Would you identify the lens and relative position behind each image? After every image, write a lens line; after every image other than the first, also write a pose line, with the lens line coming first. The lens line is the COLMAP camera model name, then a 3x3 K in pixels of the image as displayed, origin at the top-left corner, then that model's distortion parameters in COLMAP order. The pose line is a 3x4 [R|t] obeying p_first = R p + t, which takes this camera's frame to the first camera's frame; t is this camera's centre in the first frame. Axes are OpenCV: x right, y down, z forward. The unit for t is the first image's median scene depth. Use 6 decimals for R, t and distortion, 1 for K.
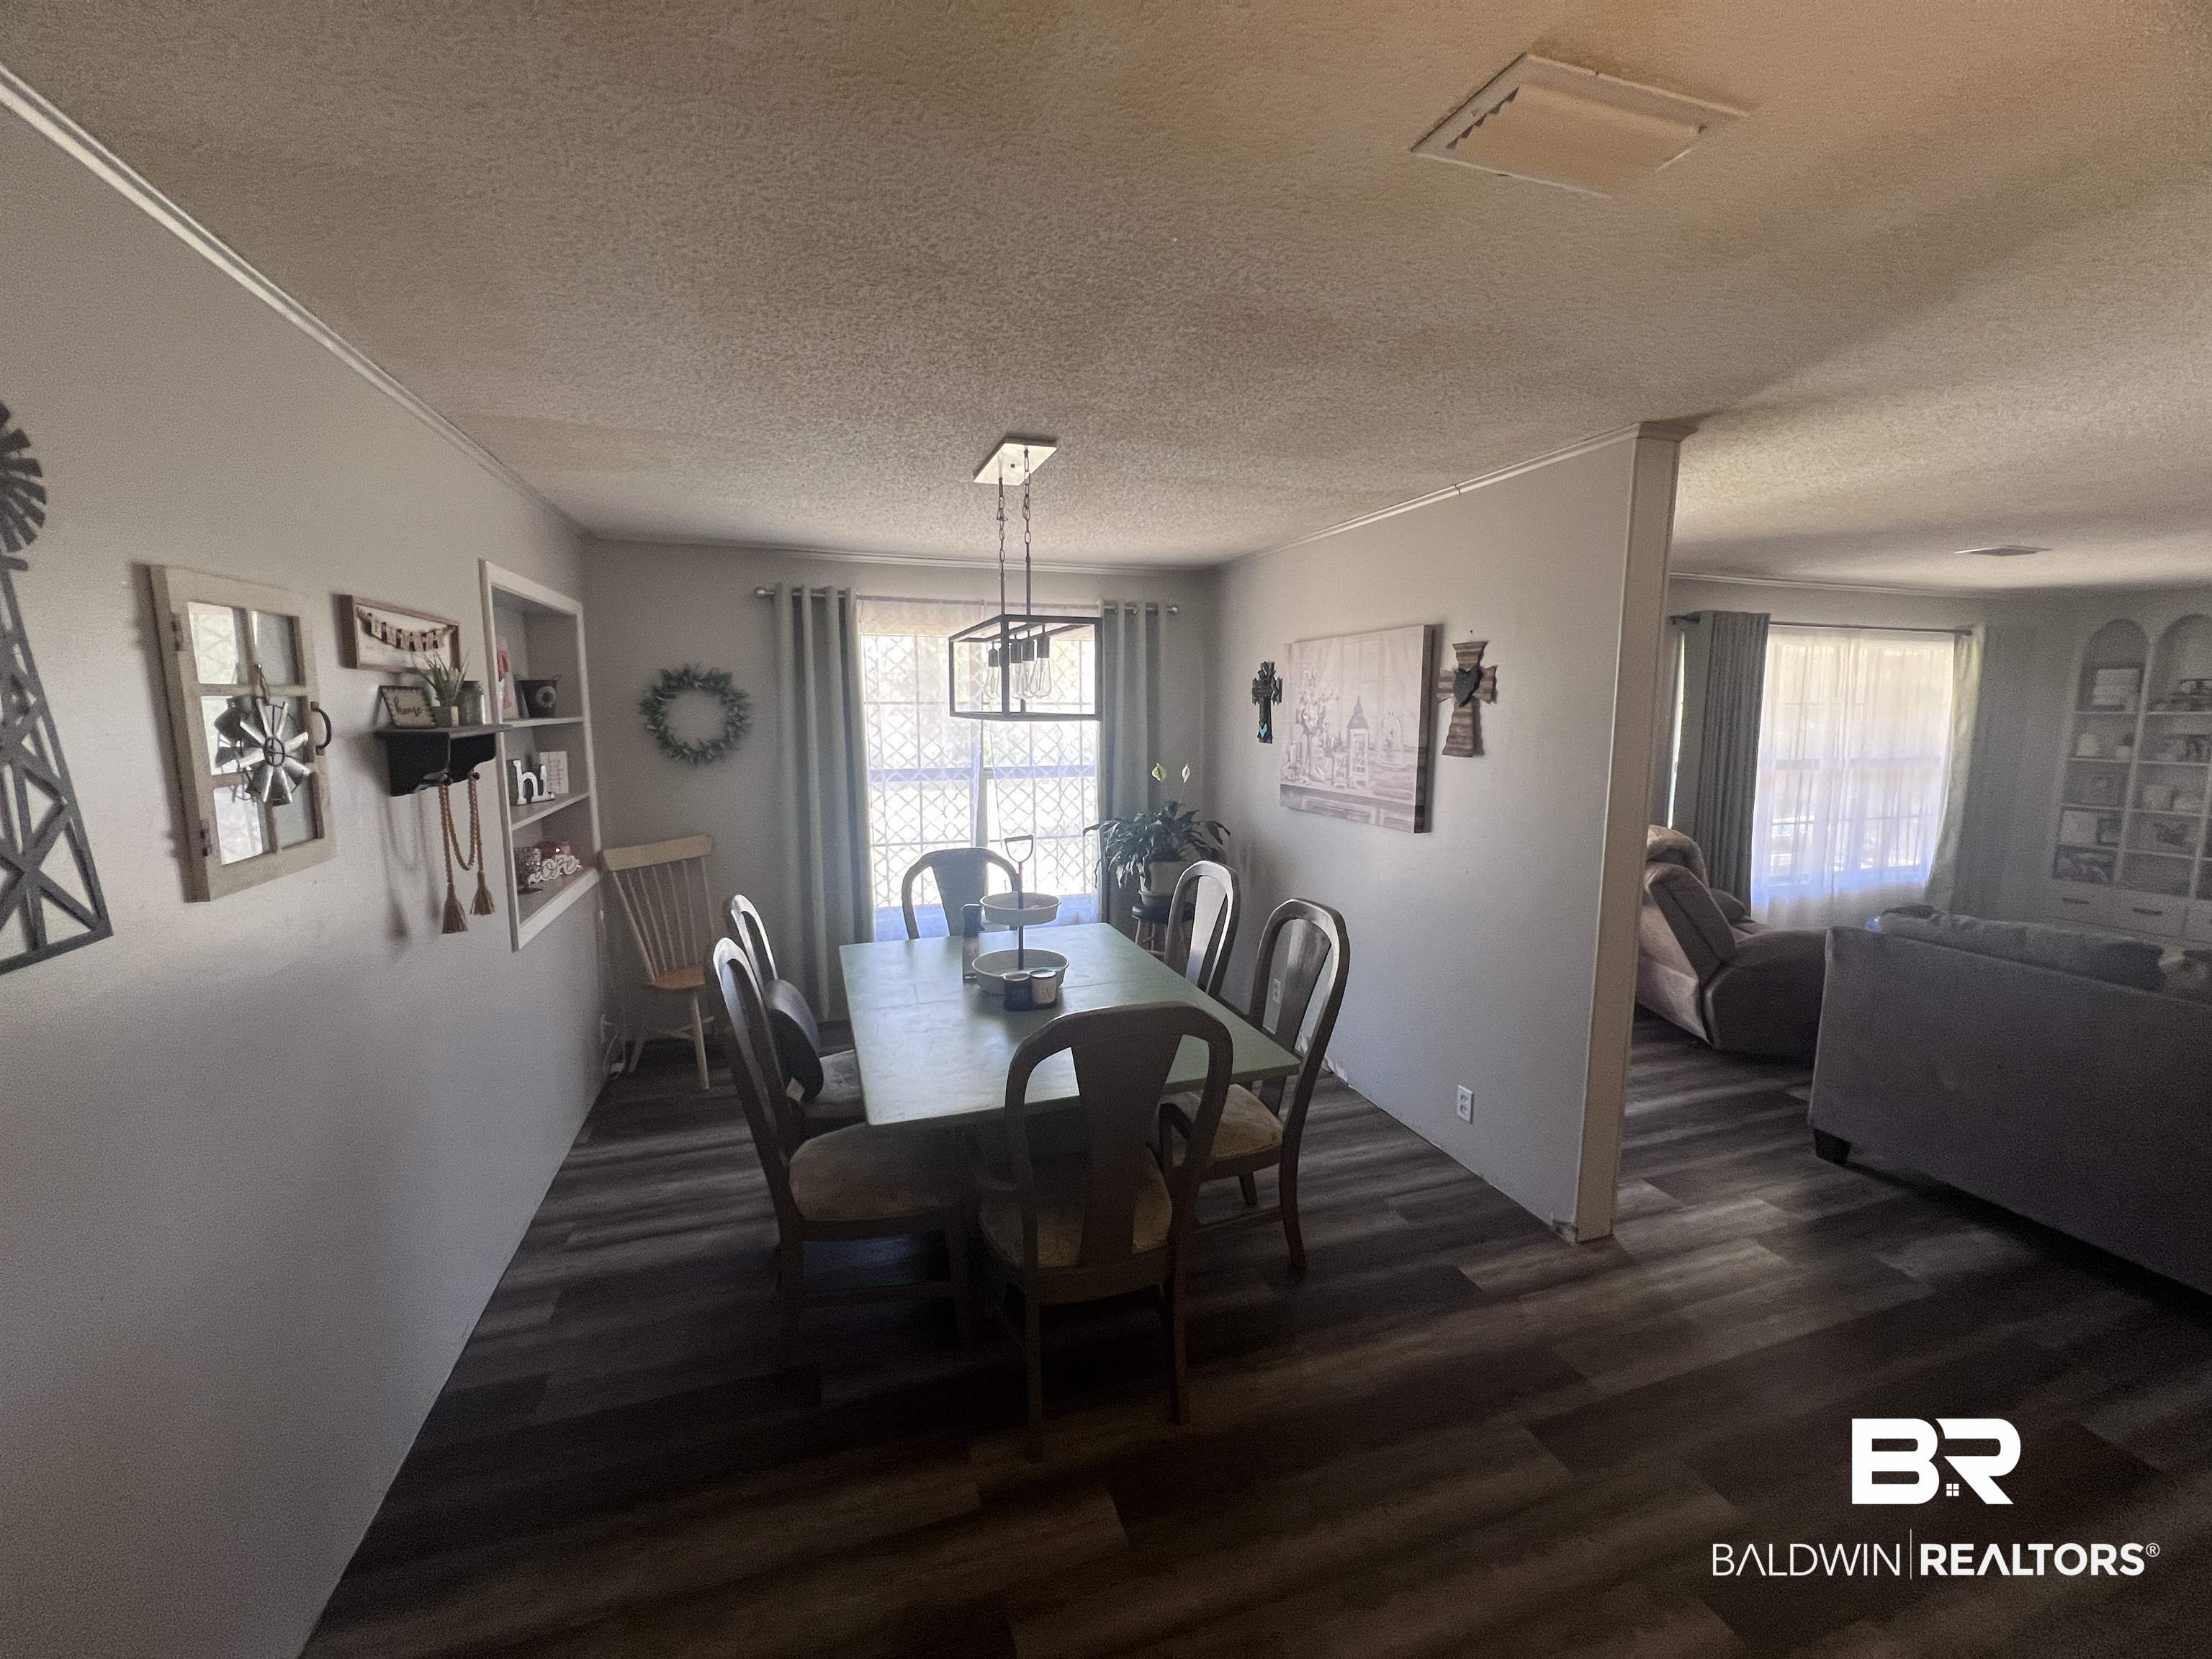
lens RADIAL K [[884.6, 0, 1102.1], [0, 884.6, 821.9], [0, 0, 1]] dist [-0.004124, 0.001363]
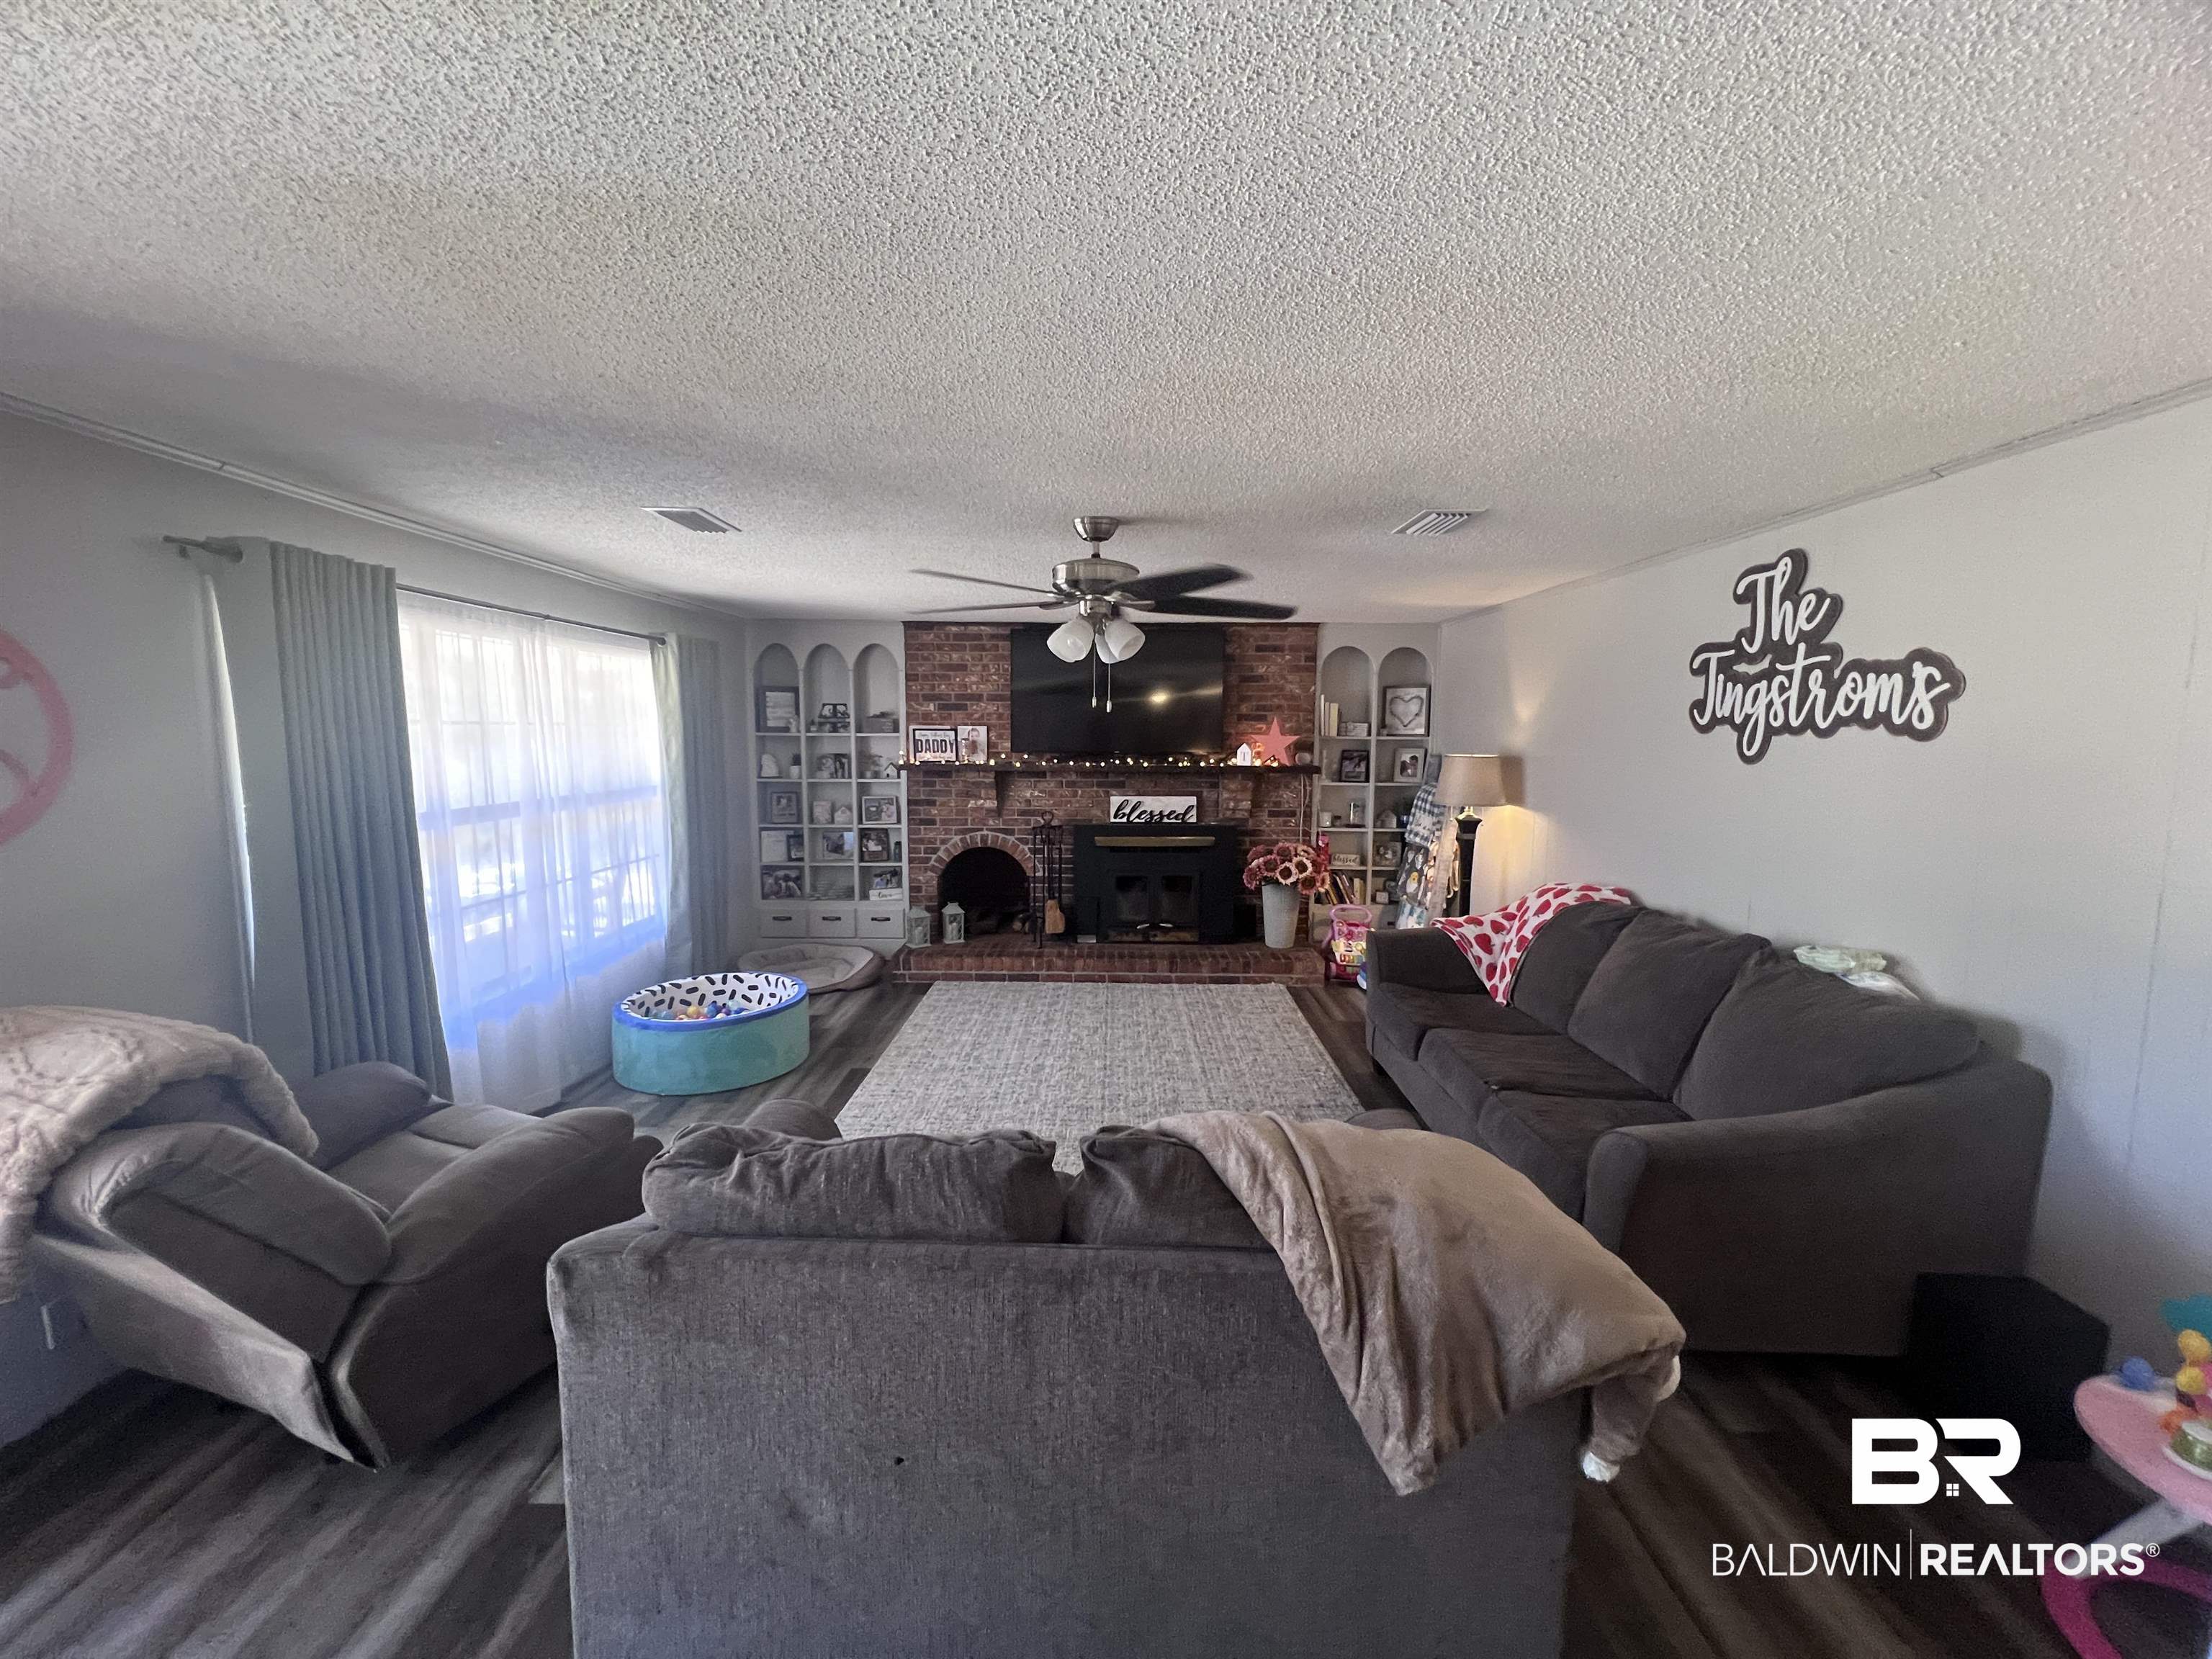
lens RADIAL K [[884.6, 0, 1101.1], [0, 884.6, 822.0], [0, 0, 1]] dist [-0.004124, 0.001363]
pose [[0.324600, -0.097087, 0.940855, 0.421302], [0.116058, 0.991290, 0.062250, -0.063585], [-0.938704, 0.088988, 0.333041, 0.468632]]
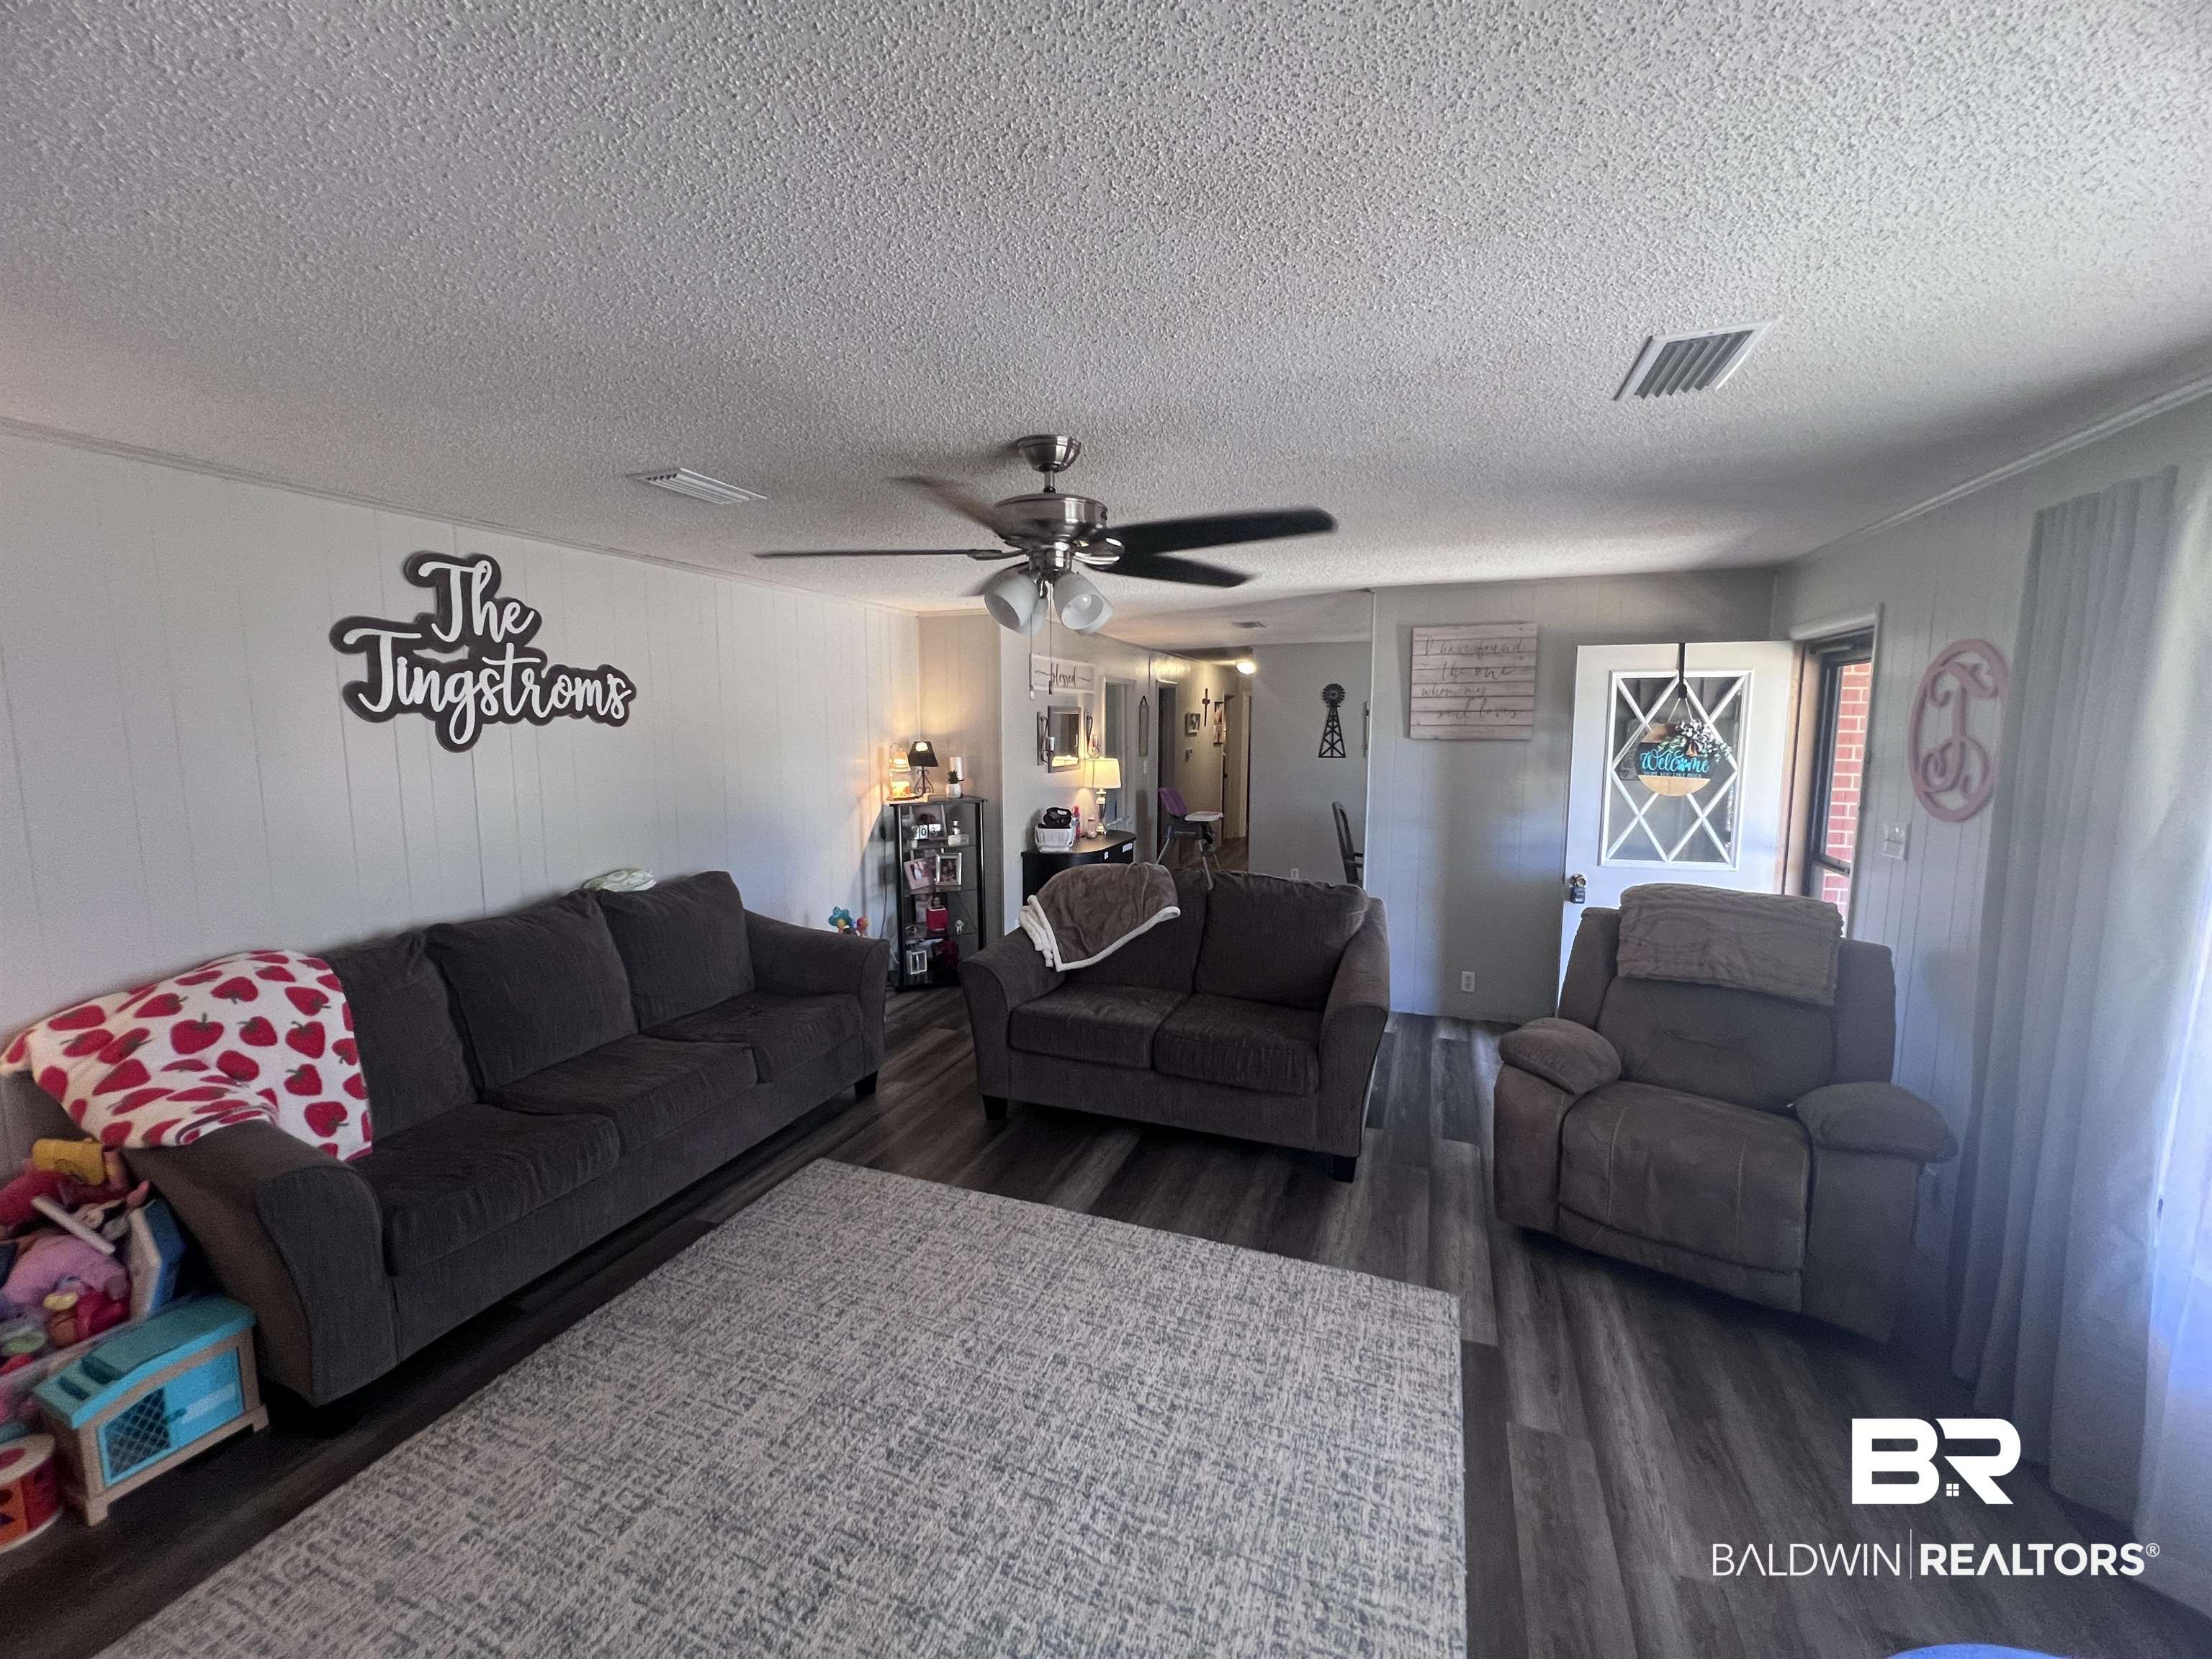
lens RADIAL K [[884.6, 0, 1104.3], [0, 884.6, 815.1], [0, 0, 1]] dist [-0.004124, 0.001363]
pose [[-0.627547, 0.079131, -0.774547, 1.604122], [-0.101534, 0.978008, 0.182182, -0.147177], [0.771930, 0.192971, -0.605712, 1.125555]]
